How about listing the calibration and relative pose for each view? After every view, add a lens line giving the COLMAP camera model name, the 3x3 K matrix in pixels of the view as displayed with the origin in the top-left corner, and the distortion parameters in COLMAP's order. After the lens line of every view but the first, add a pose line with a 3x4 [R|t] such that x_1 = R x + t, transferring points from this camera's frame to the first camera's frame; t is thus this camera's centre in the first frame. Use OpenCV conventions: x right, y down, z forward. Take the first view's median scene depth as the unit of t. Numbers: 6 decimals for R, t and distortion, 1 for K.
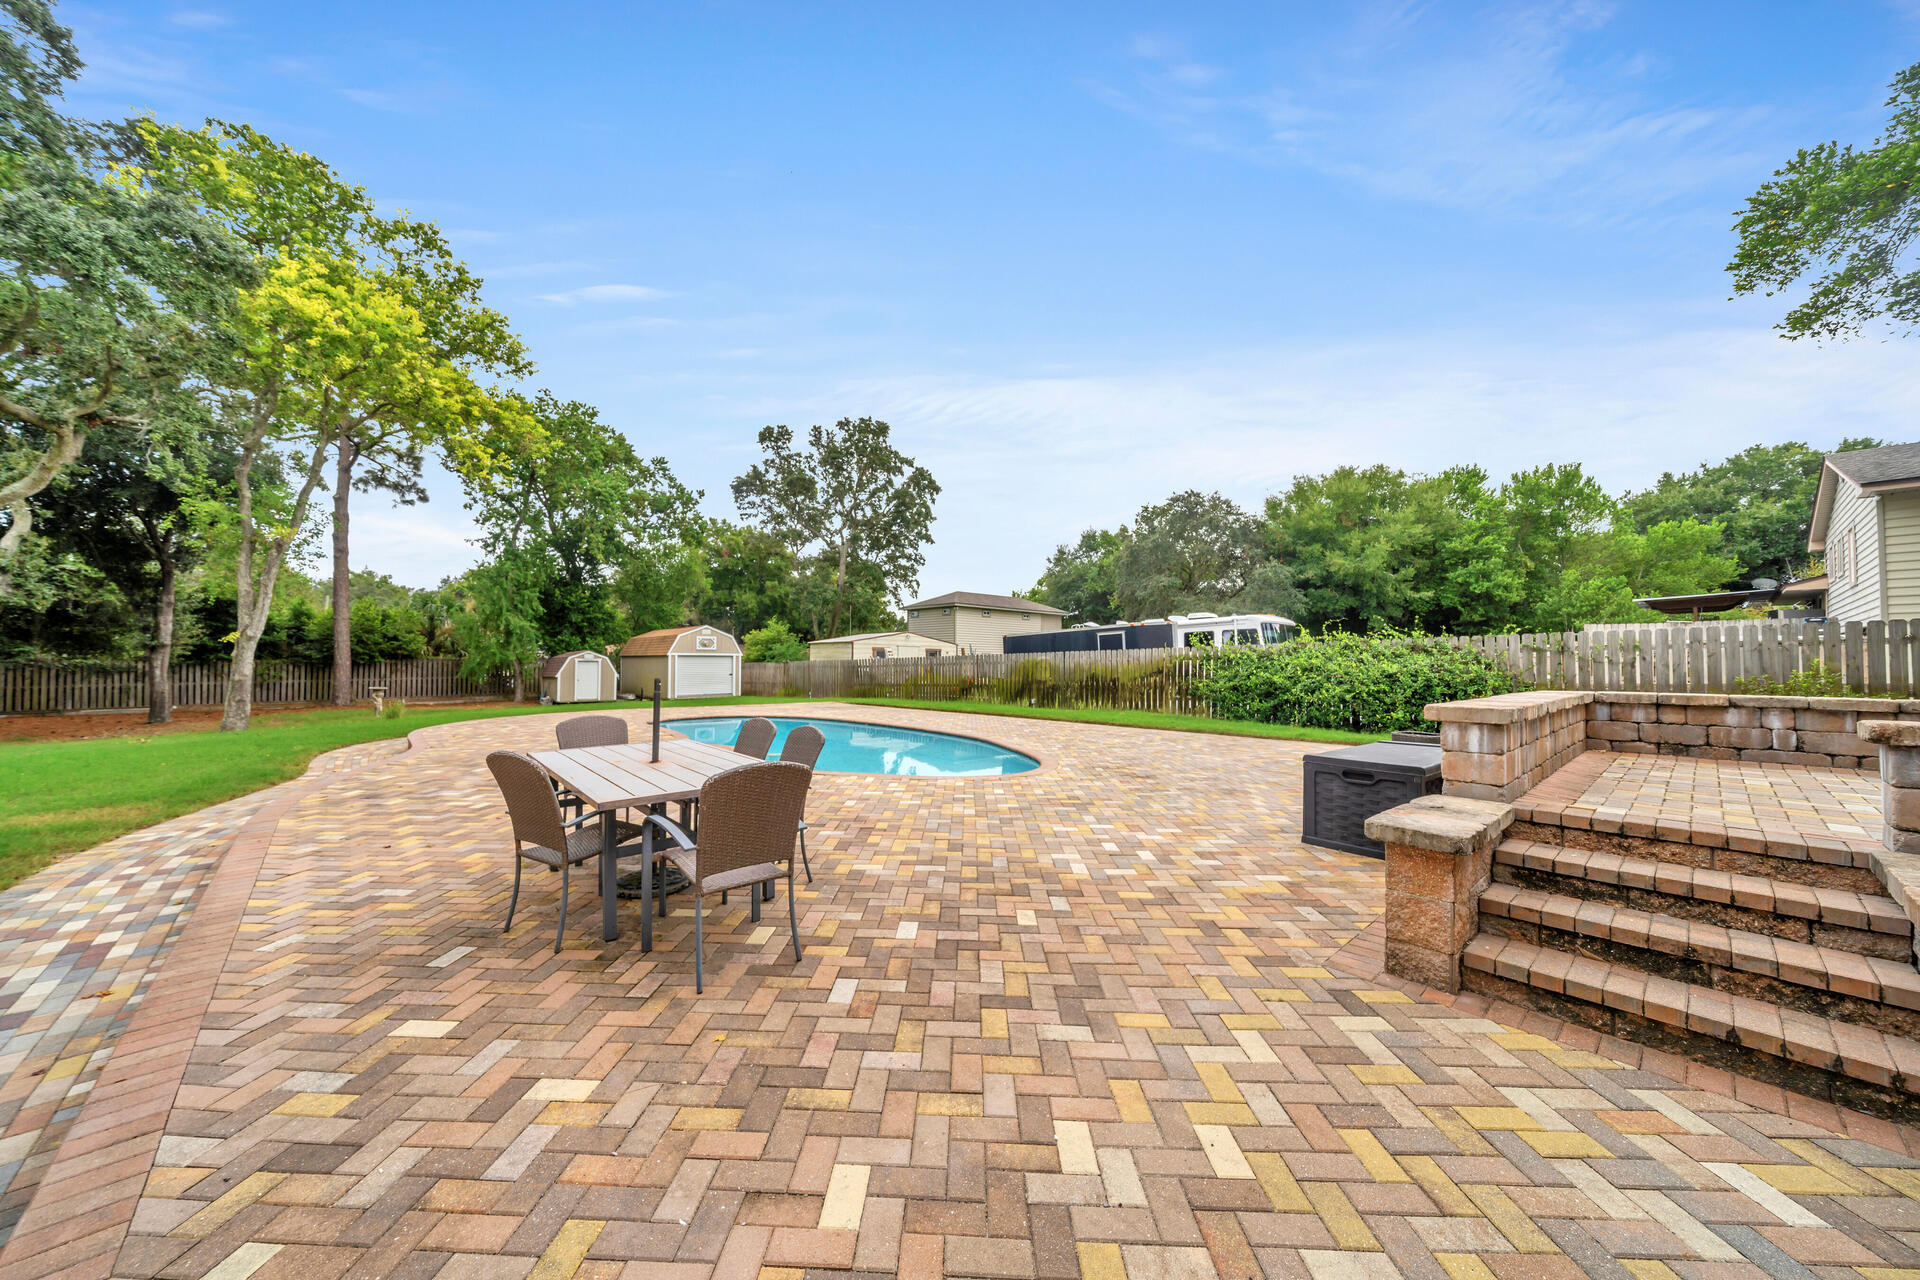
lens RADIAL K [[650.6, 0, 941.6], [0, 650.6, 648.4], [0, 0, 1]] dist [-0.001061, -0.000131]
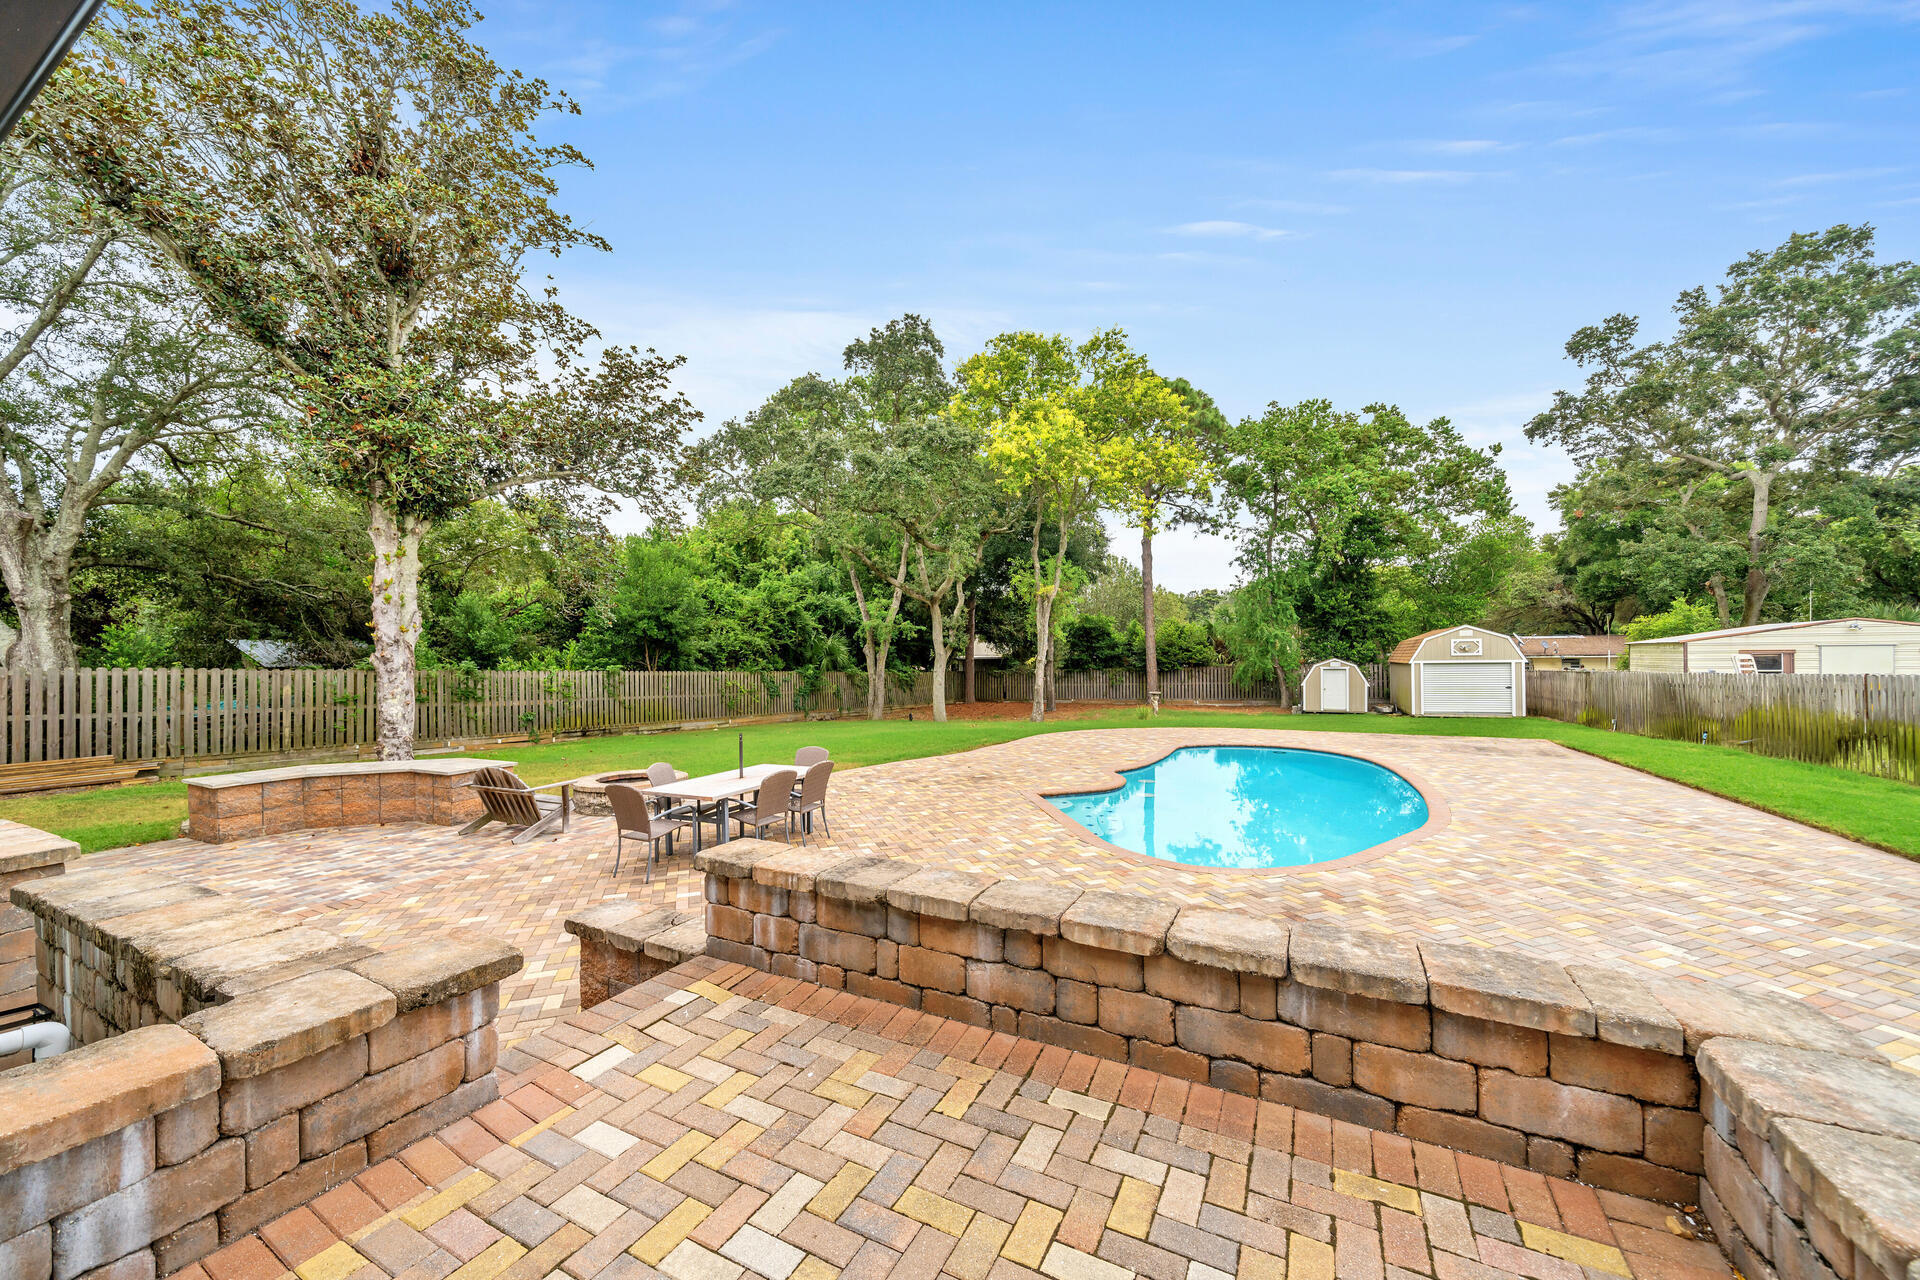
lens RADIAL K [[708.3, 0, 938.7], [0, 708.3, 653.3], [0, 0, 1]] dist [-0.005580, 0.000009]
pose [[0.372727, -0.015561, -0.927810, 0.174594], [0.032182, 0.999475, -0.003835, -0.016683], [0.927383, -0.028429, 0.373032, 0.082250]]
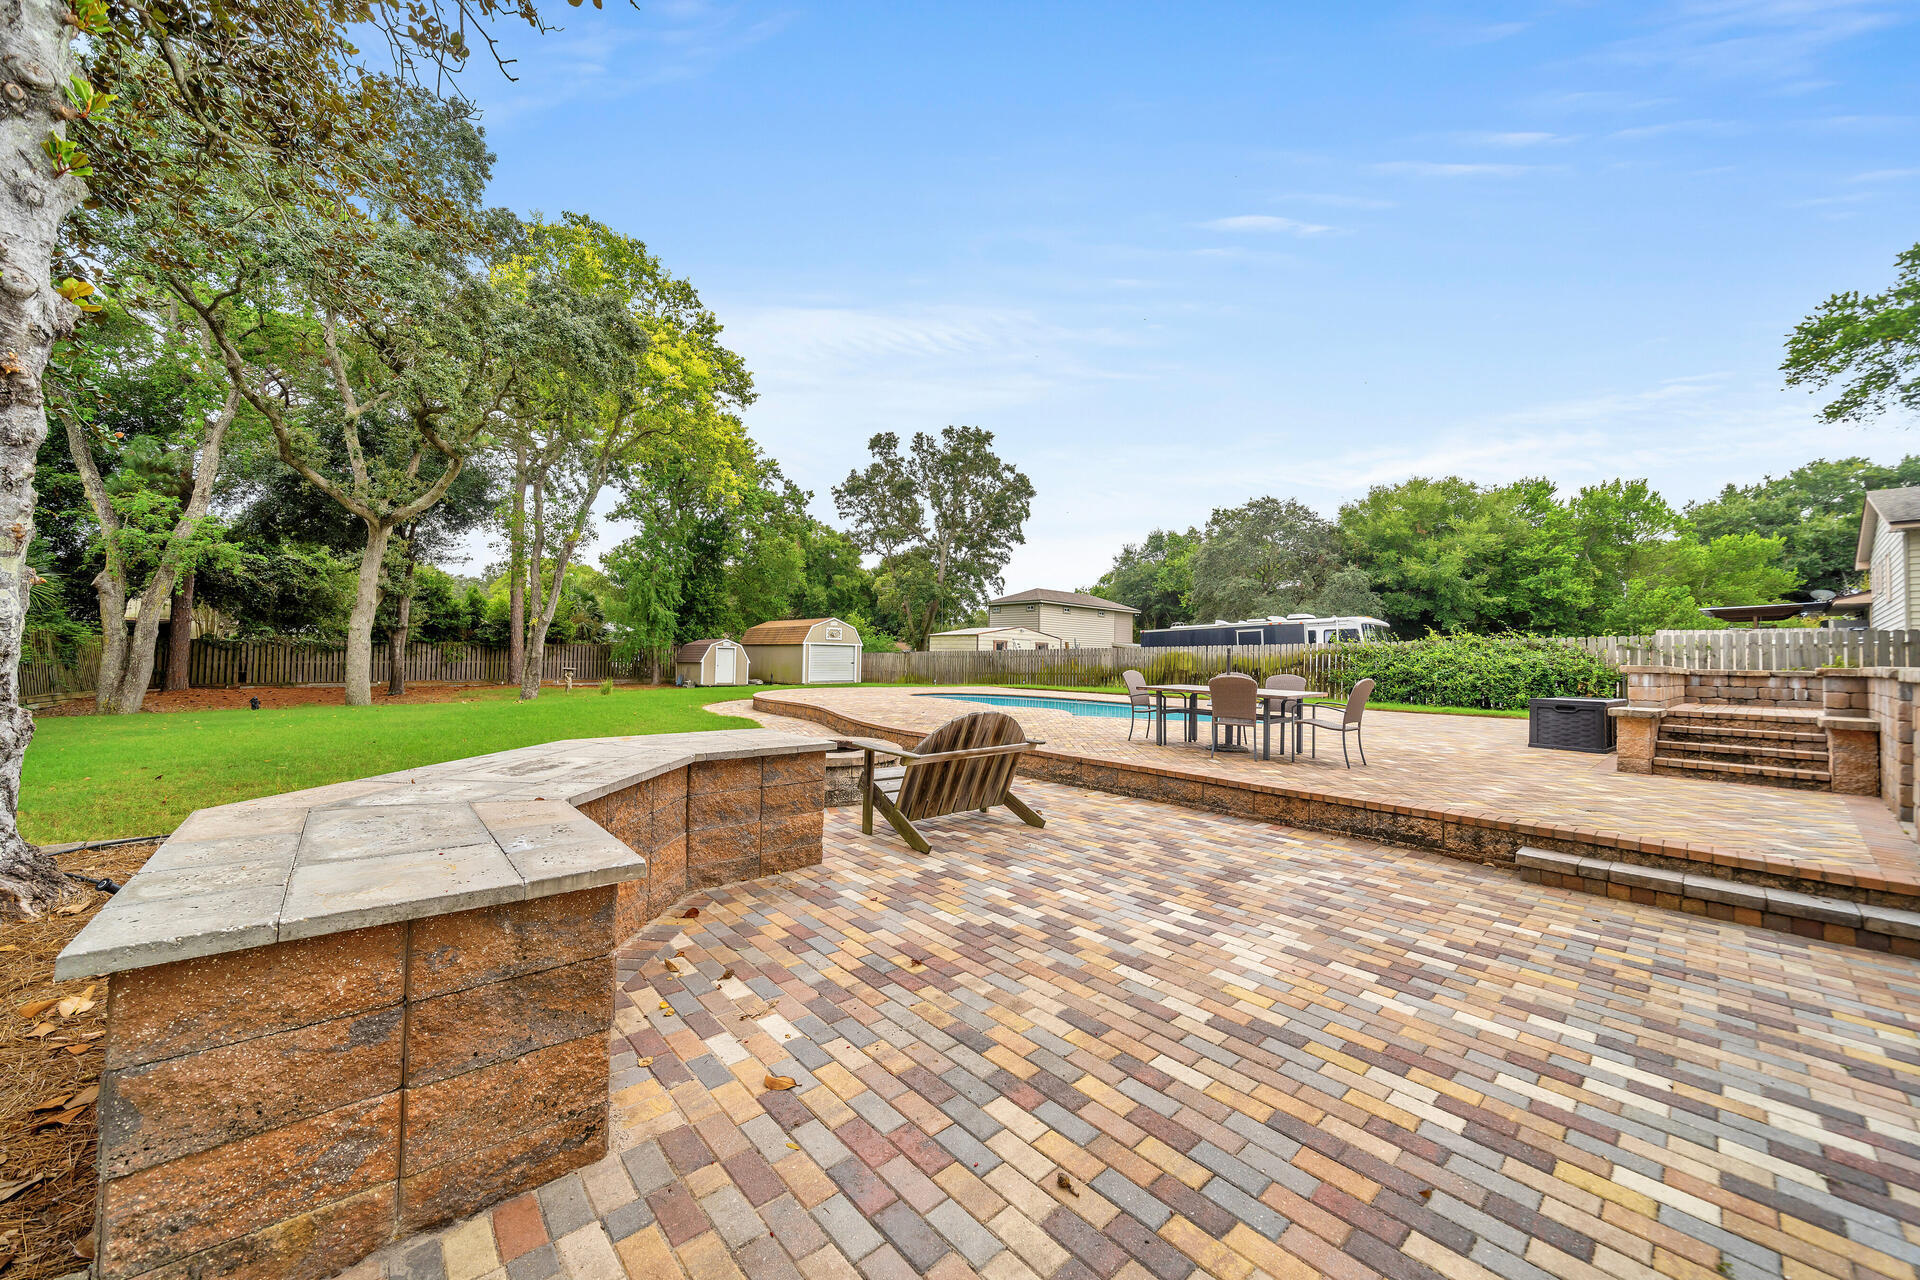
lens RADIAL K [[673.6, 0, 948.1], [0, 673.6, 638.7], [0, 0, 1]] dist [-0.000254, 0.000226]
pose [[0.999706, 0.017047, -0.017223, -0.135802], [-0.017183, 0.999822, -0.007801, 0.005159], [0.017087, 0.008094, 0.999821, -0.119028]]
